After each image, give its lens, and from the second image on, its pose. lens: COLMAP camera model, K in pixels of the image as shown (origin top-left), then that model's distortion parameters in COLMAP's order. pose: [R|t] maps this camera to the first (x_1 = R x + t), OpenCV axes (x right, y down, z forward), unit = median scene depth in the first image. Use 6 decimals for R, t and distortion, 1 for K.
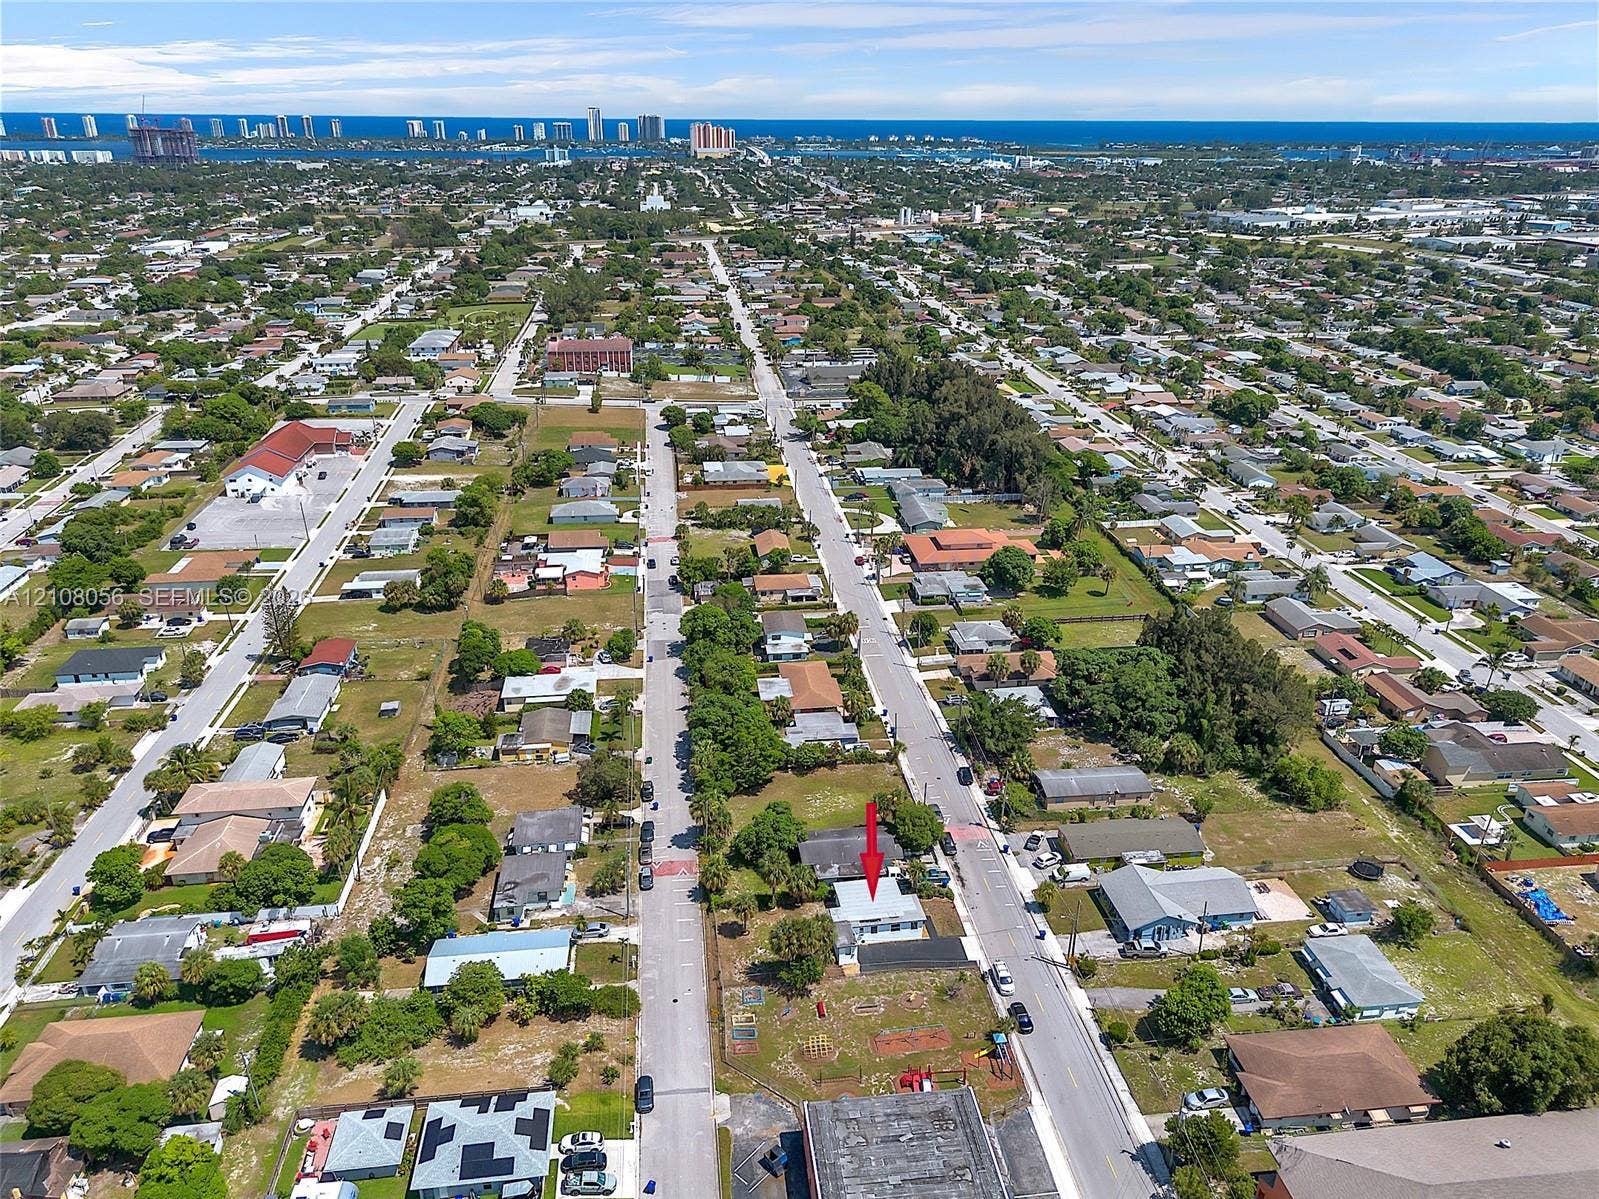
lens RADIAL K [[1144.5, 0, 801.7], [0, 1144.5, 604.6], [0, 0, 1]] dist [0.071998, -0.083186]
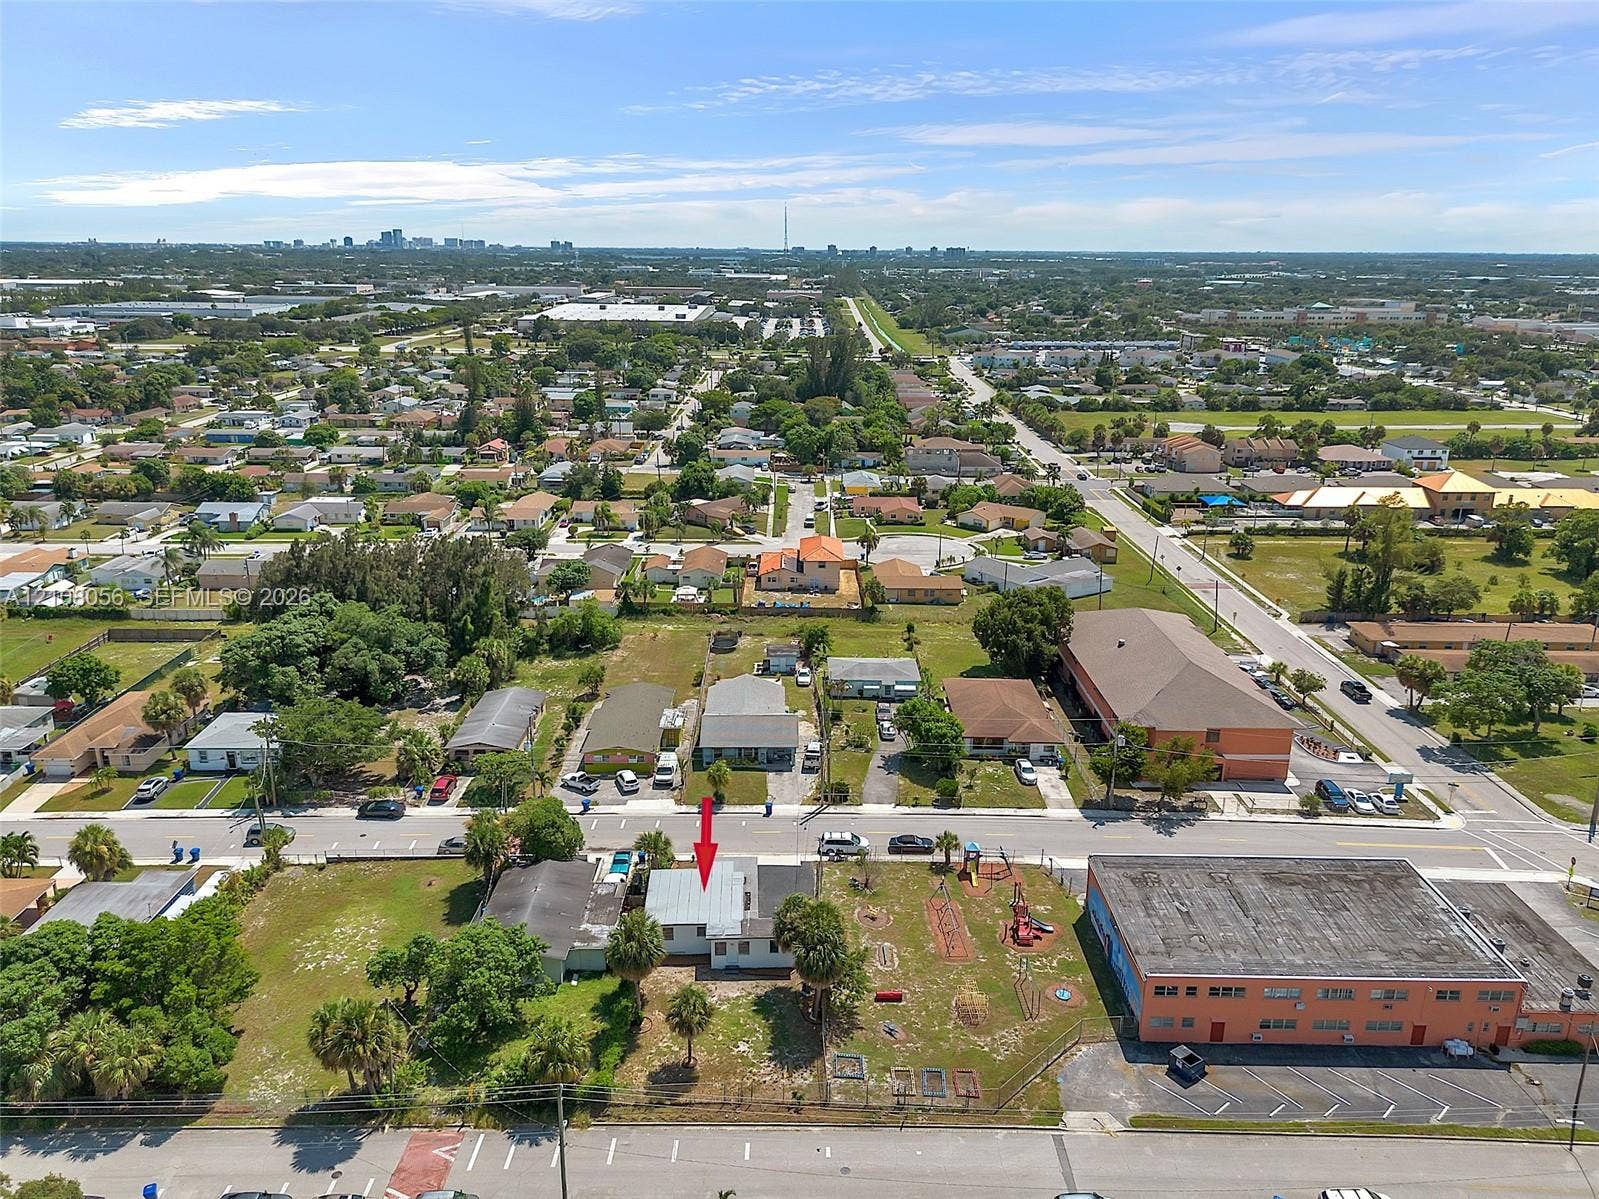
lens RADIAL K [[1144.5, 0, 801.7], [0, 1144.5, 604.6], [0, 0, 1]] dist [0.071998, -0.083186]
pose [[0.122731, -0.300125, 0.945972, -0.243404], [0.382465, 0.893856, 0.233969, -0.007809], [-0.915782, 0.333086, 0.224491, 0.372166]]
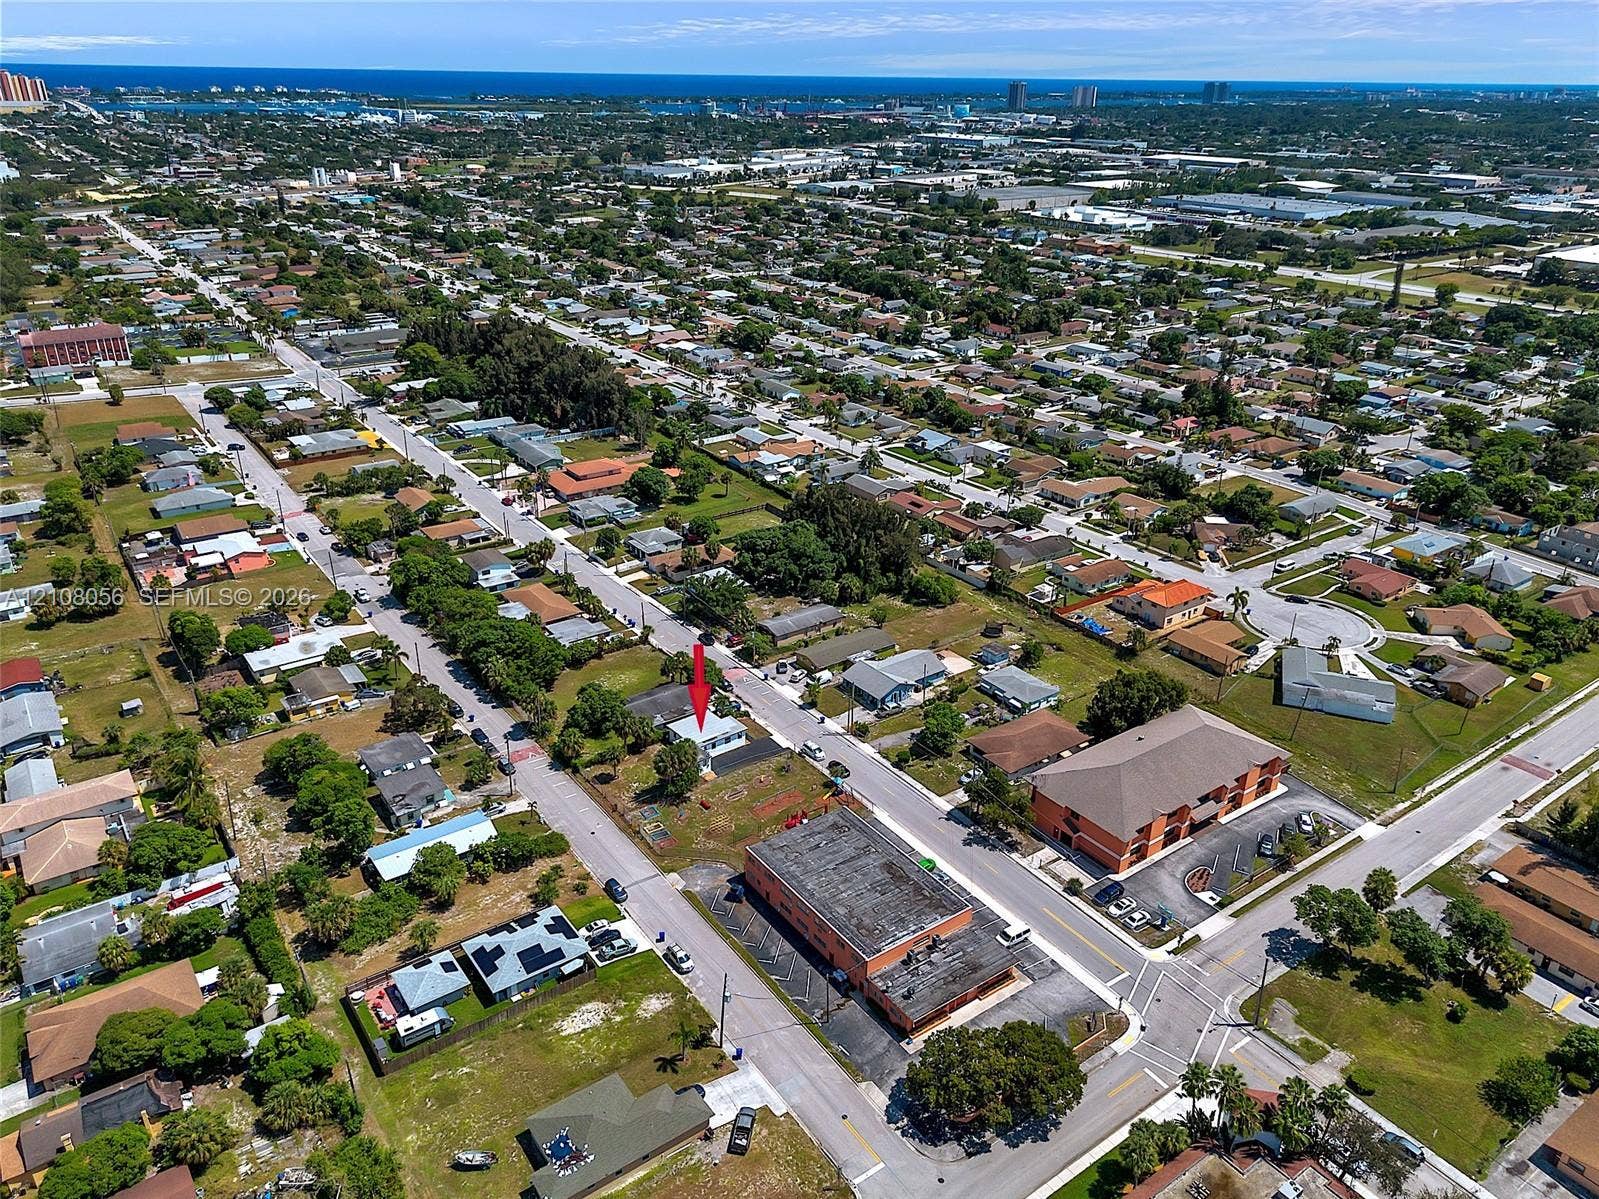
lens RADIAL K [[1144.5, 0, 801.7], [0, 1144.5, 604.6], [0, 0, 1]] dist [0.071998, -0.083186]
pose [[0.876445, -0.197870, 0.438966, -0.186461], [0.181917, 0.980167, 0.078606, 0.020676], [-0.445814, 0.010961, 0.895059, -0.097650]]
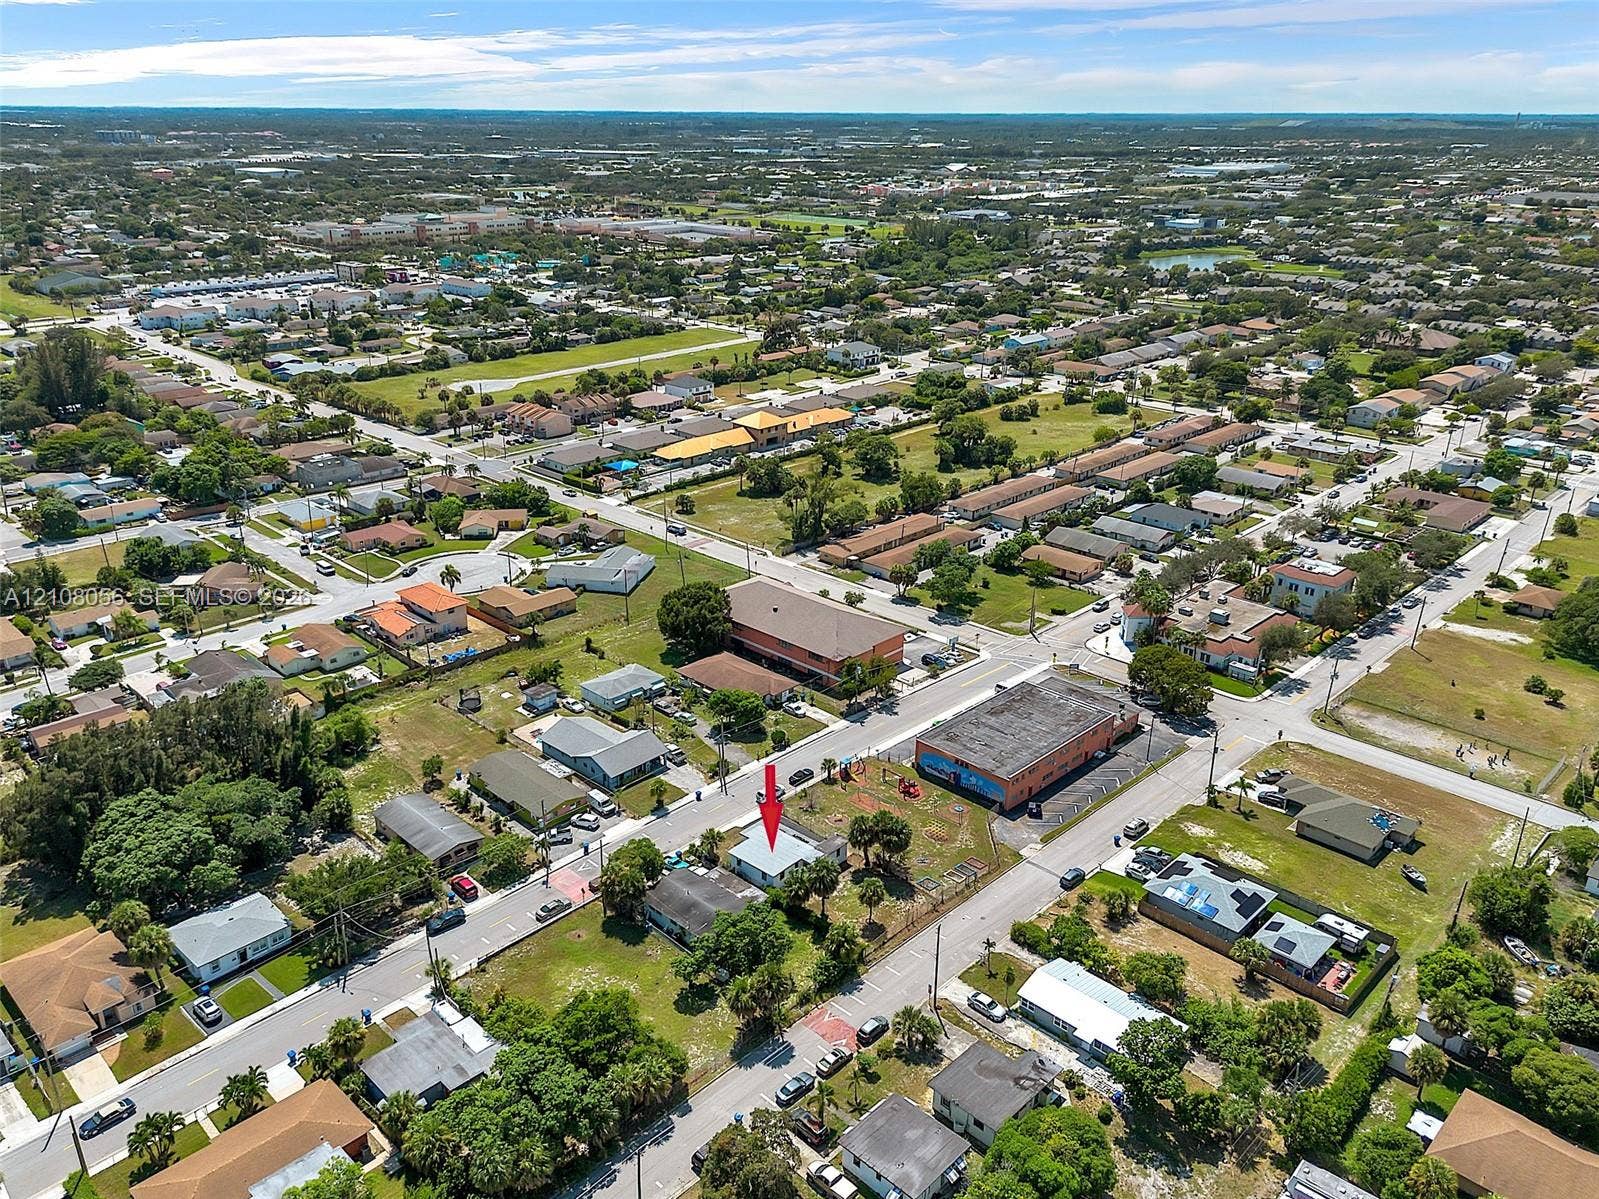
lens RADIAL K [[1175.9, 0, 841.3], [0, 1175.9, 650.2], [0, 0, 1]] dist [0.116789, -0.136170]
pose [[-0.631062, -0.326950, 0.703466, -0.319579], [0.301633, 0.732058, 0.610827, -0.238225], [-0.714687, 0.597658, -0.363355, 0.609152]]
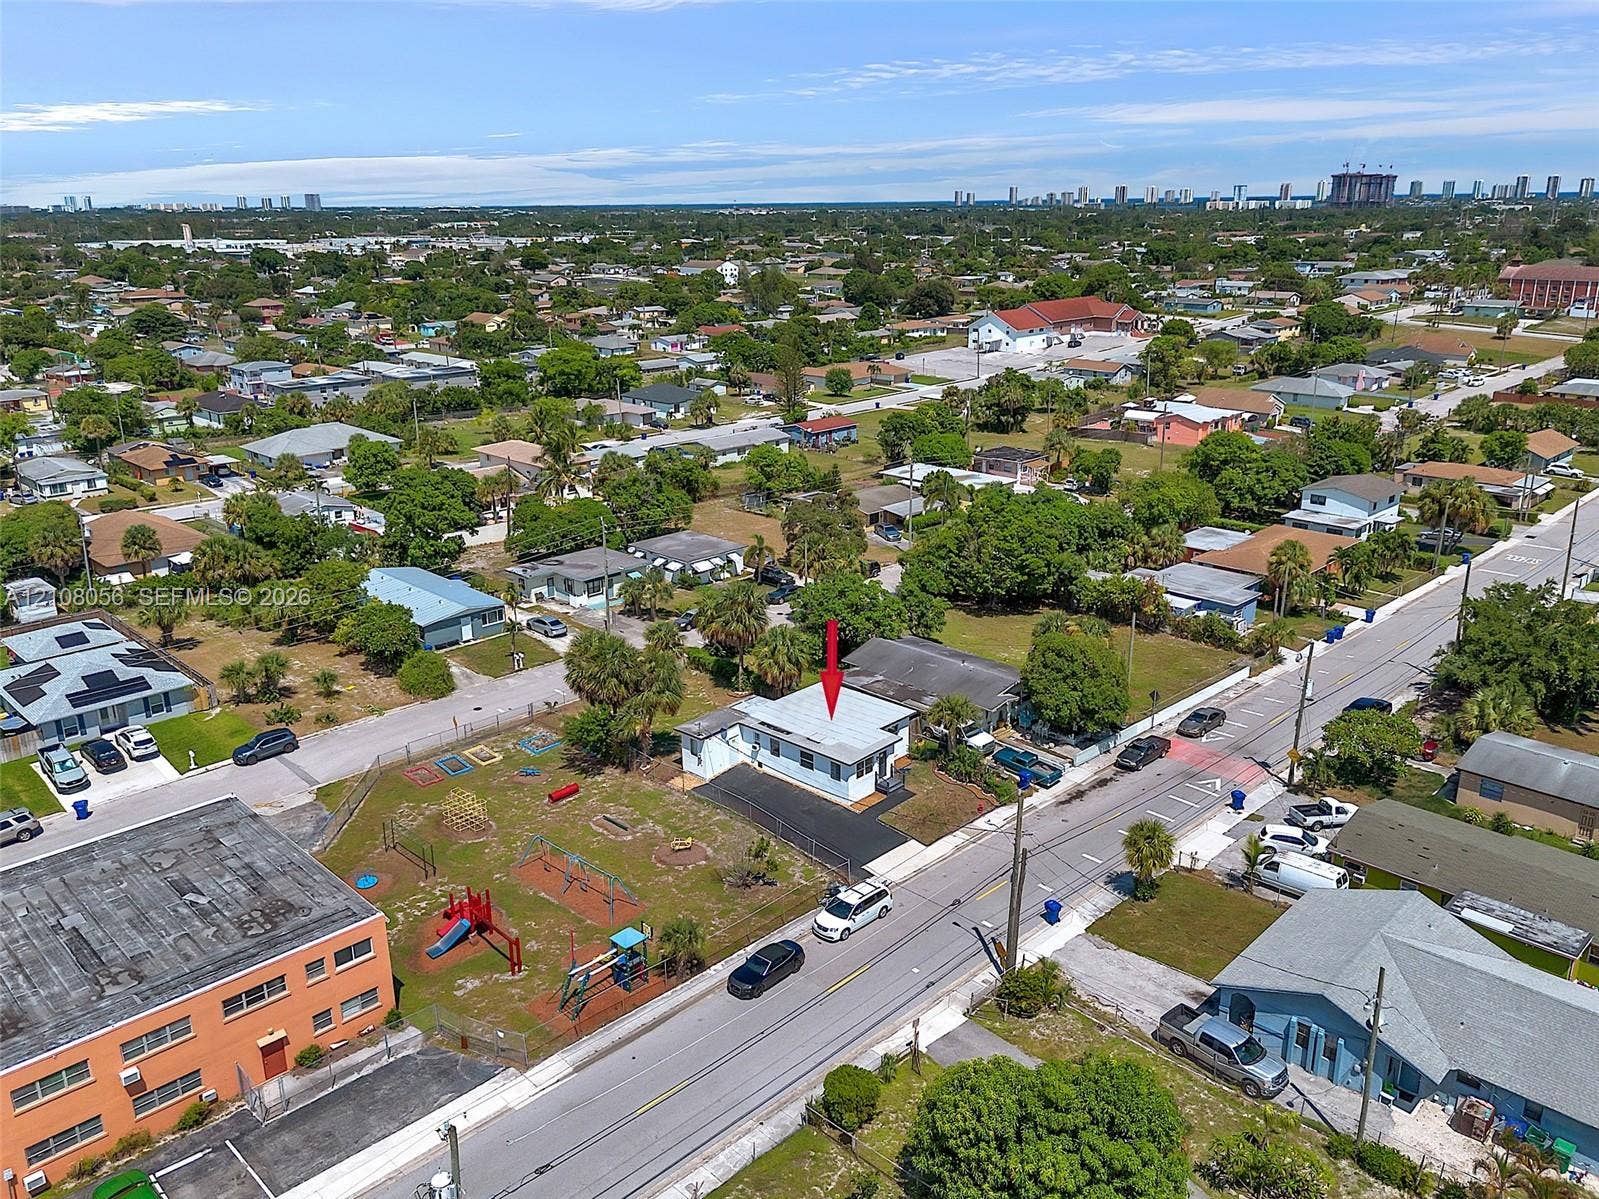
lens RADIAL K [[1230.0, 0, 826.9], [0, 1230.0, 599.6], [0, 0, 1]] dist [0.083161, -0.082007]
pose [[0.624563, 0.234001, -0.745094, 0.228169], [-0.299027, 0.953004, 0.048642, 0.089945], [0.721460, 0.192423, 0.665183, 0.308520]]
